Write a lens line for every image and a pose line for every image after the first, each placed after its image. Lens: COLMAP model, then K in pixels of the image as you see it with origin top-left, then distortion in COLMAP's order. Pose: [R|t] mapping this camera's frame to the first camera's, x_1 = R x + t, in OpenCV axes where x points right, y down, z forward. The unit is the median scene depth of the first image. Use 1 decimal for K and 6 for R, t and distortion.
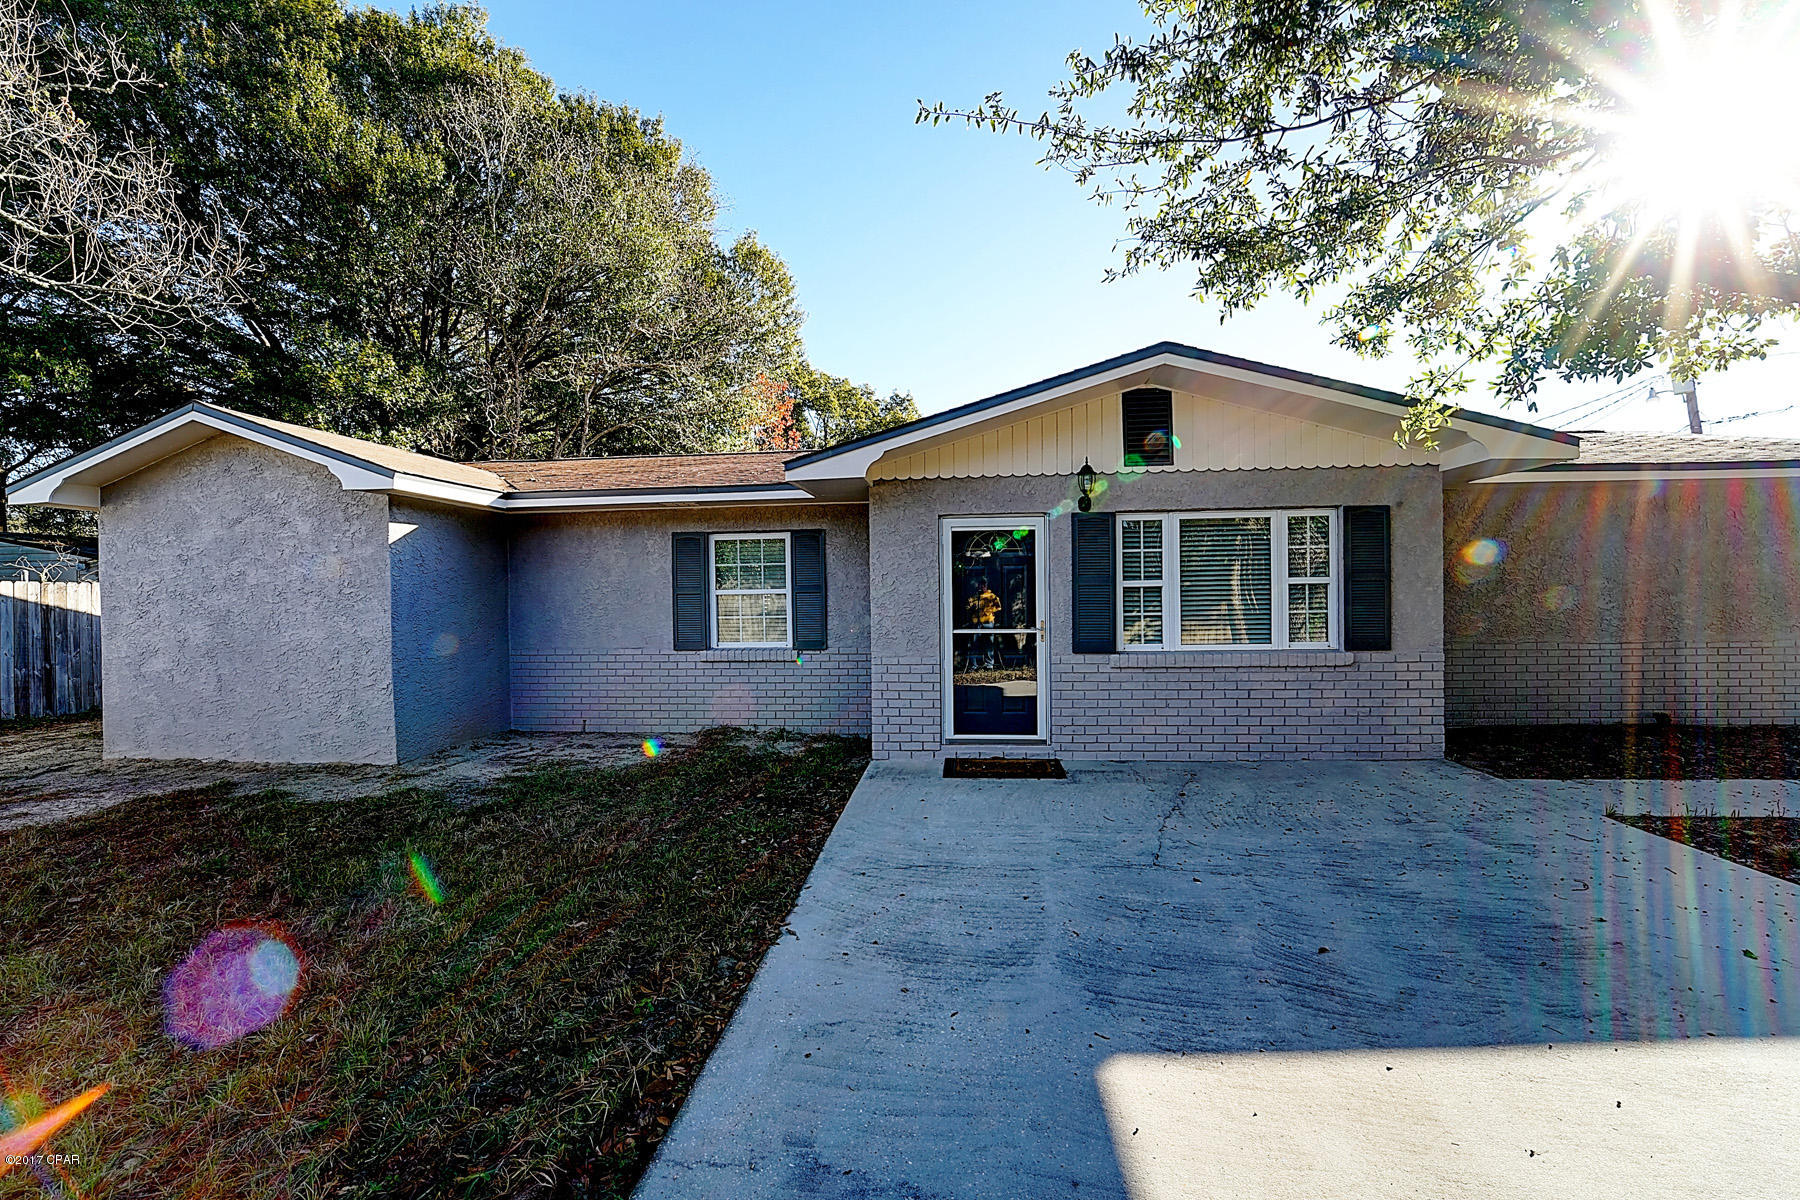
lens RADIAL K [[734.7, 0, 909.1], [0, 734.7, 596.8], [0, 0, 1]] dist [-0.013761, 0.000960]
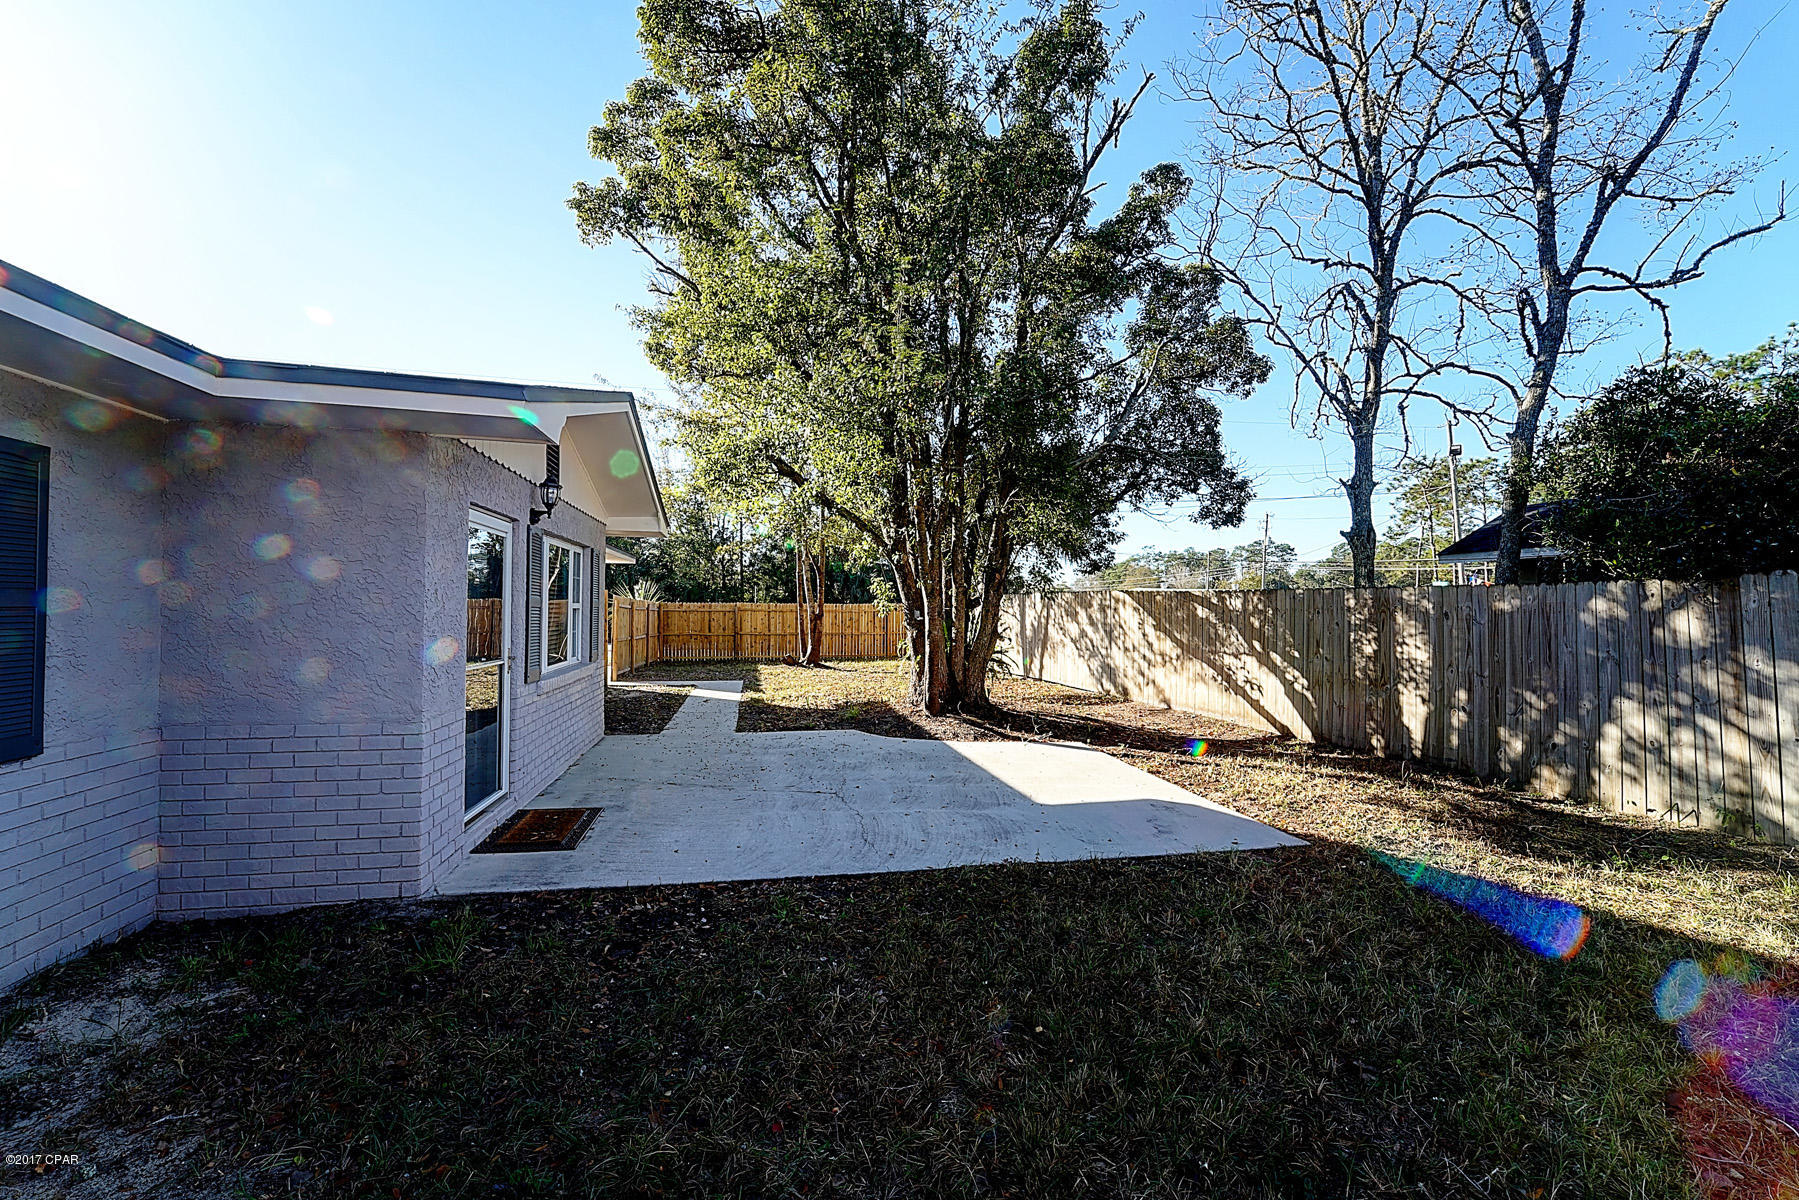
lens RADIAL K [[734.2, 0, 906.2], [0, 734.2, 599.5], [0, 0, 1]] dist [-0.013761, 0.000960]
pose [[-0.285425, 0.023146, 0.958122, -1.180285], [0.005206, 0.999731, -0.022601, -0.002117], [-0.958387, -0.001463, -0.285468, 1.292422]]
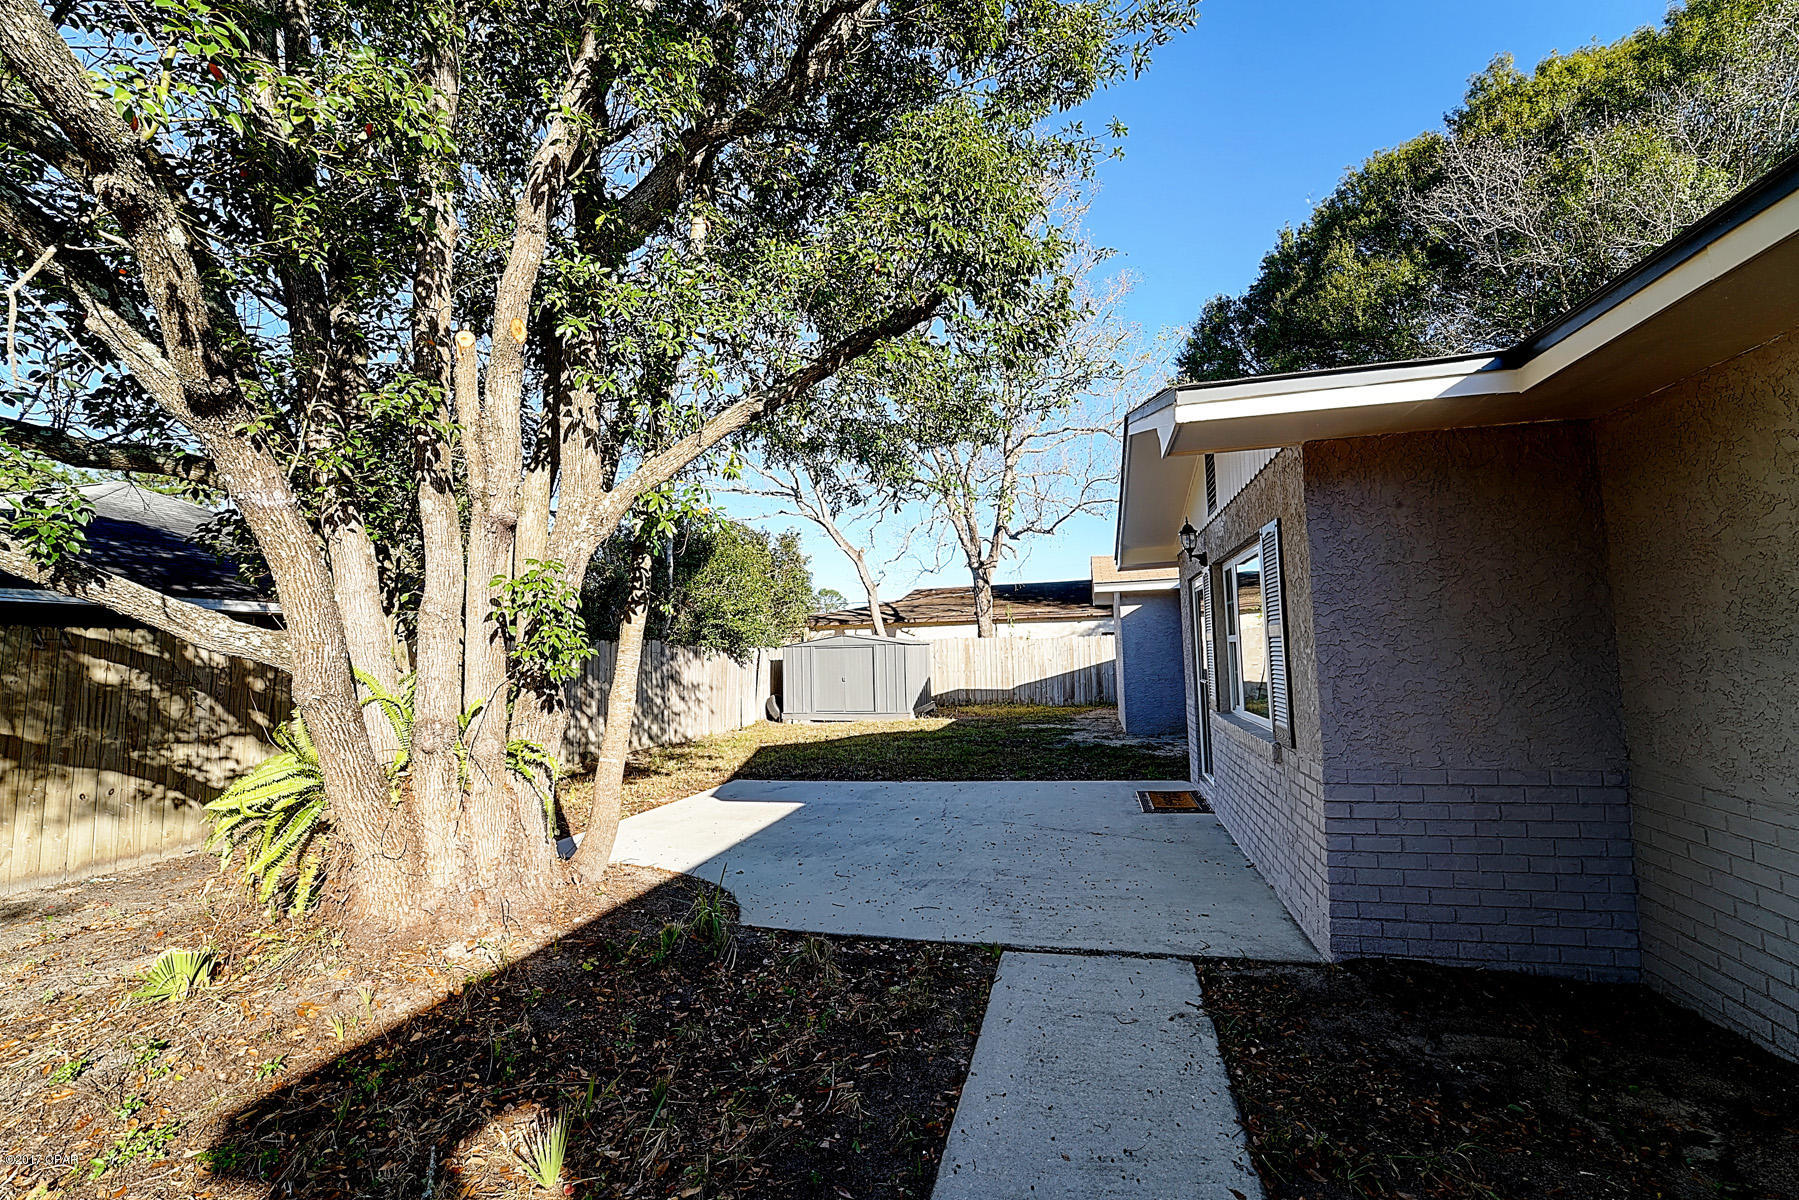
lens RADIAL K [[734.2, 0, 902.5], [0, 734.2, 602.0], [0, 0, 1]] dist [-0.013761, 0.000960]
pose [[-0.181154, -0.051815, -0.982089, 2.017781], [0.025418, 0.998031, -0.057345, -0.027473], [0.983126, -0.035351, -0.179480, 1.218858]]
